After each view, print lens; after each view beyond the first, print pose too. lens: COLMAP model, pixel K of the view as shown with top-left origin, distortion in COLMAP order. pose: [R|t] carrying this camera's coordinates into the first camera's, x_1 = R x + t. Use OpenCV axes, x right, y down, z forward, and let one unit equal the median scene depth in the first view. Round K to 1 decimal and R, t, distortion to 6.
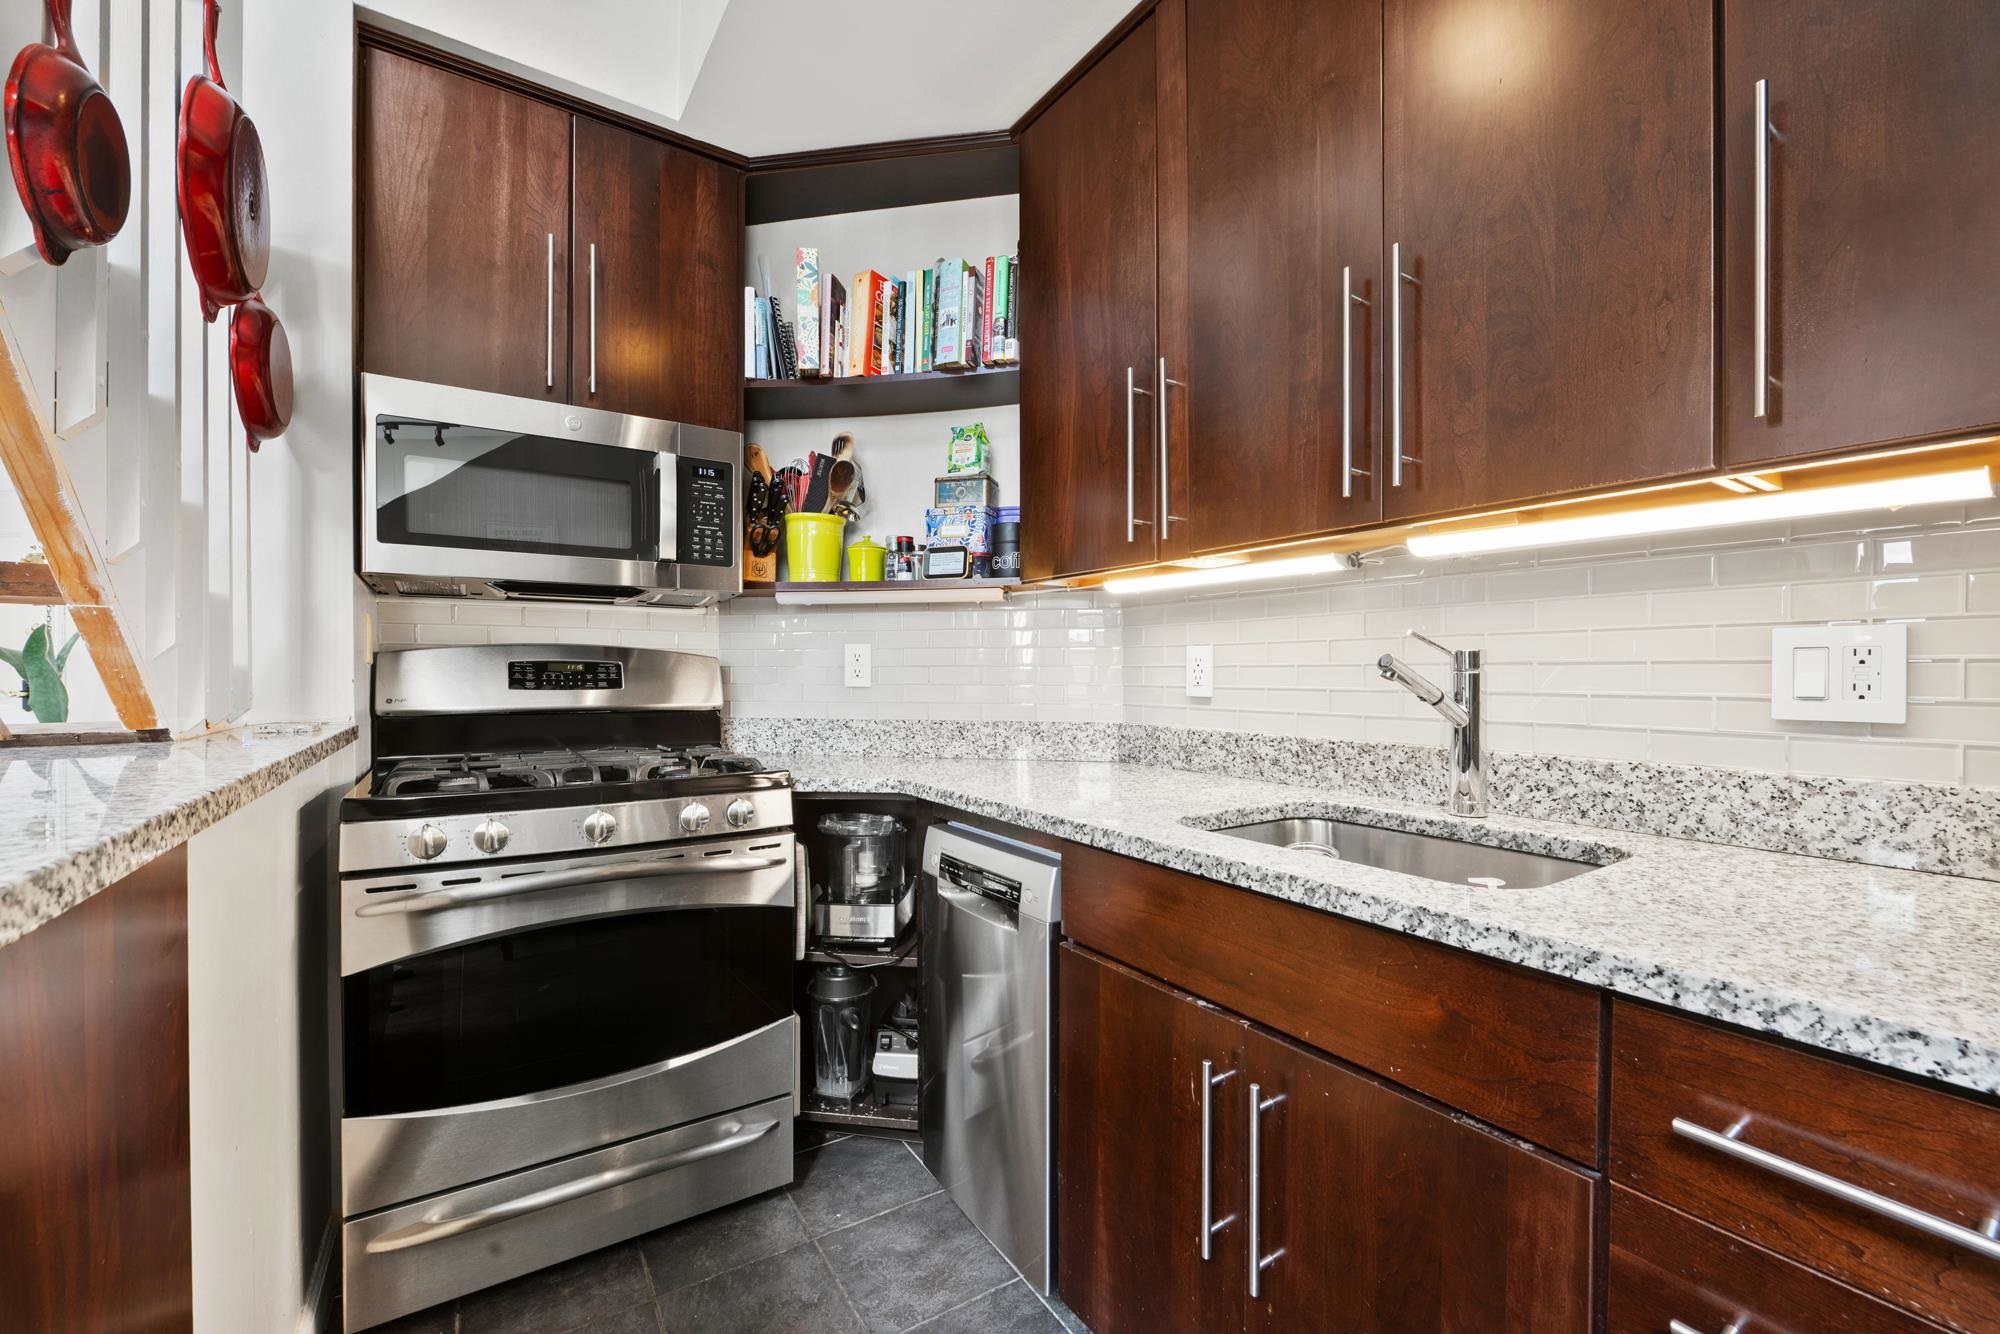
lens RADIAL K [[811.8, 0, 968.6], [0, 811.8, 690.1], [0, 0, 1]] dist [-0.012208, 0.000067]
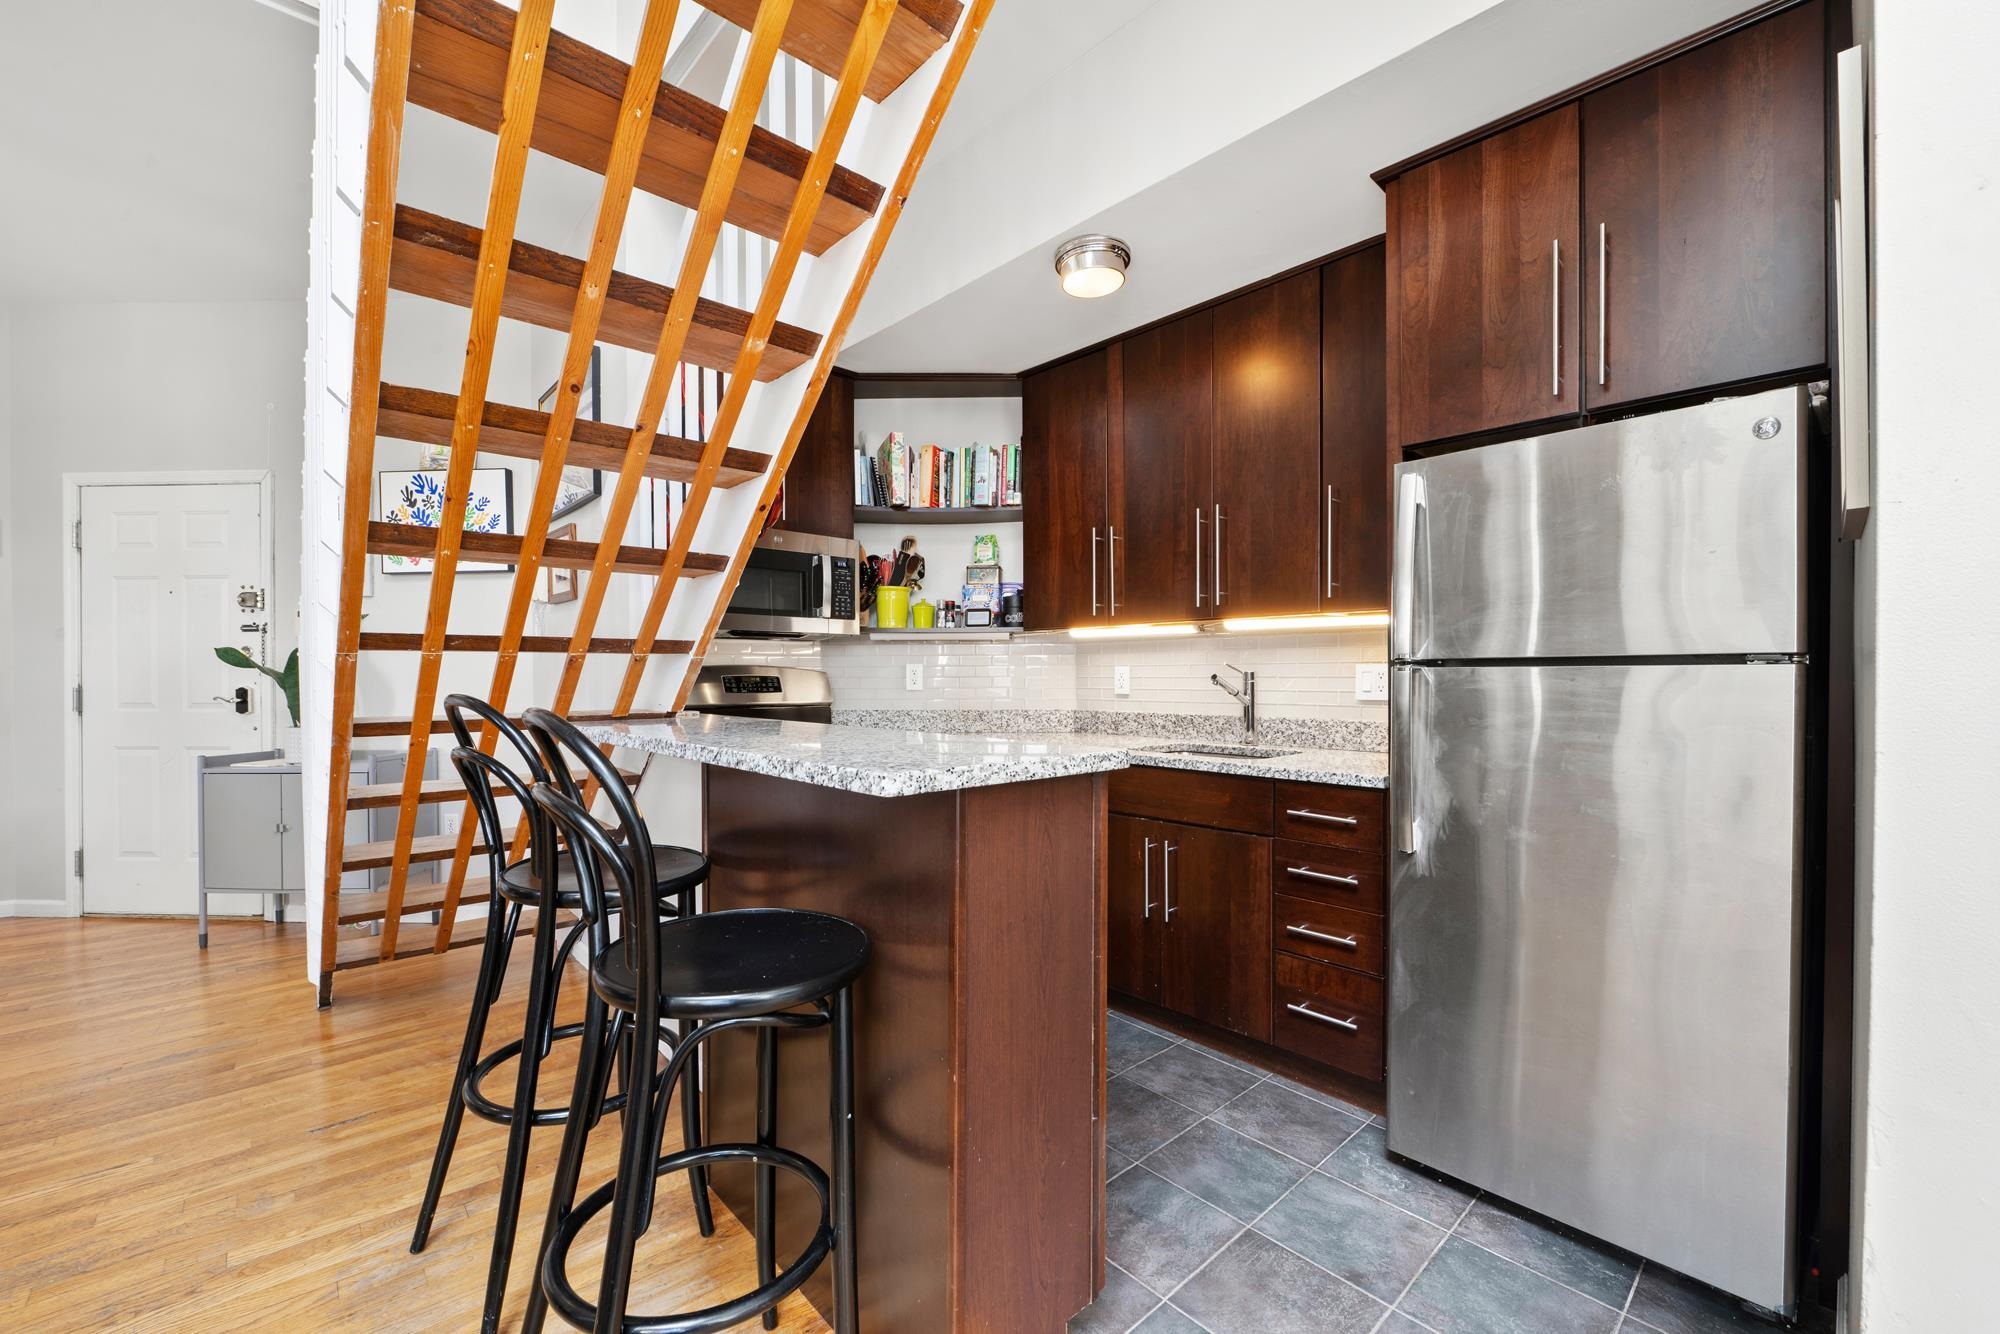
lens RADIAL K [[781.1, 0, 971.4], [0, 781.1, 698.0], [0, 0, 1]] dist [-0.006332, -0.000040]
pose [[0.987994, -0.008812, 0.154239, -0.308726], [0.007850, 0.999946, 0.006843, 0.001869], [-0.154290, -0.005550, 0.988010, -0.658278]]
